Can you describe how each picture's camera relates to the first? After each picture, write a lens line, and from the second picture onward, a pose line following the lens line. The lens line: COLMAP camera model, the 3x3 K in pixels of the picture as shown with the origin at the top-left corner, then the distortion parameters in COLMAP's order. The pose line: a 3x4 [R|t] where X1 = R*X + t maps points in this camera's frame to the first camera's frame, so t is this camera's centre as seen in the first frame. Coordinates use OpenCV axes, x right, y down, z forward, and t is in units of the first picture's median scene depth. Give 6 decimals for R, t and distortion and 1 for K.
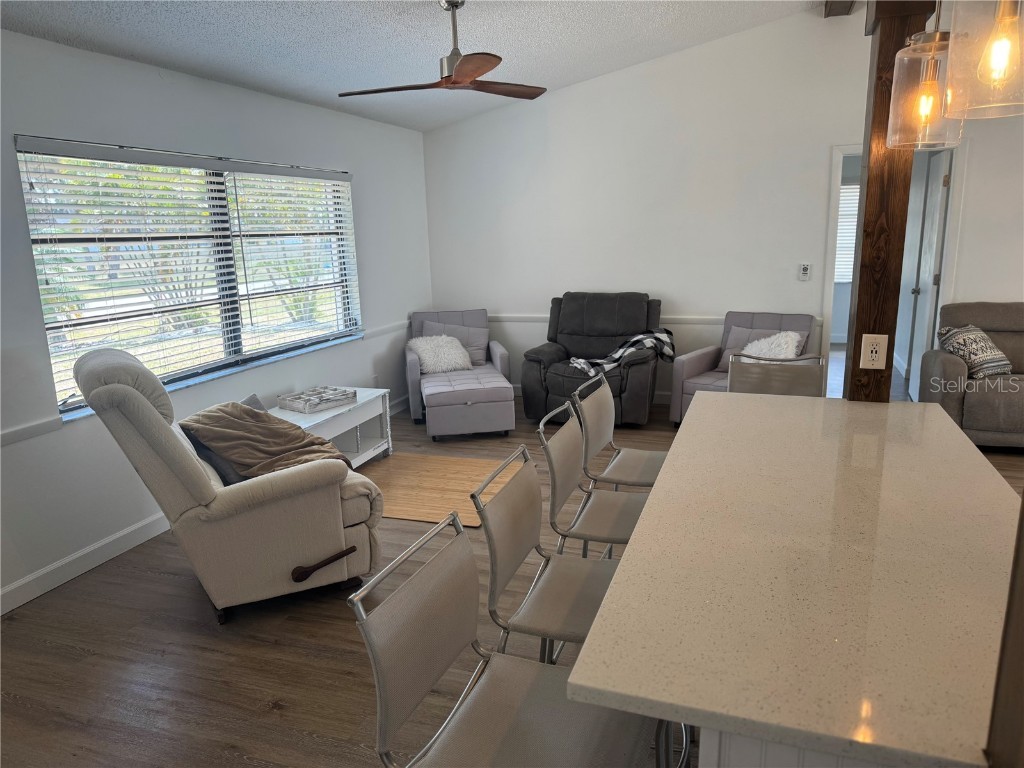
lens RADIAL K [[723.0, 0, 504.1], [0, 723.0, 390.5], [0, 0, 1]] dist [0.043176, -0.058008]
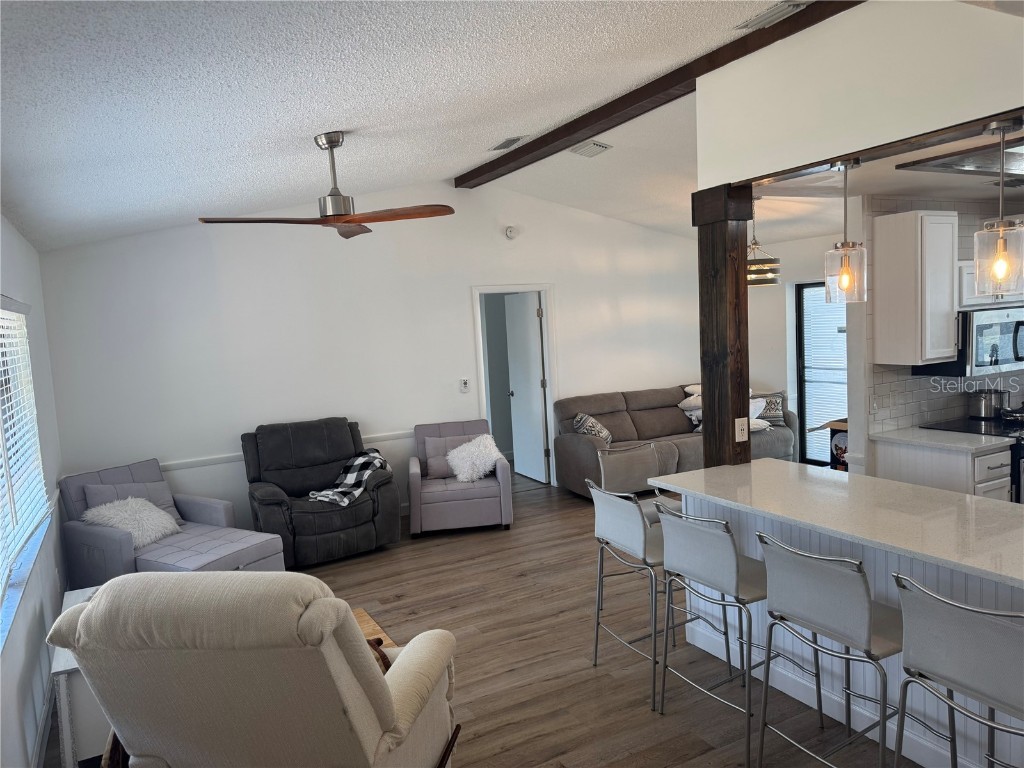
lens RADIAL K [[723.0, 0, 506.8], [0, 723.0, 385.6], [0, 0, 1]] dist [0.043176, -0.058008]
pose [[0.671859, -0.077724, 0.736590, -0.415801], [0.197469, 0.977281, -0.076995, -0.056608], [-0.713871, 0.197183, 0.671943, 0.149839]]
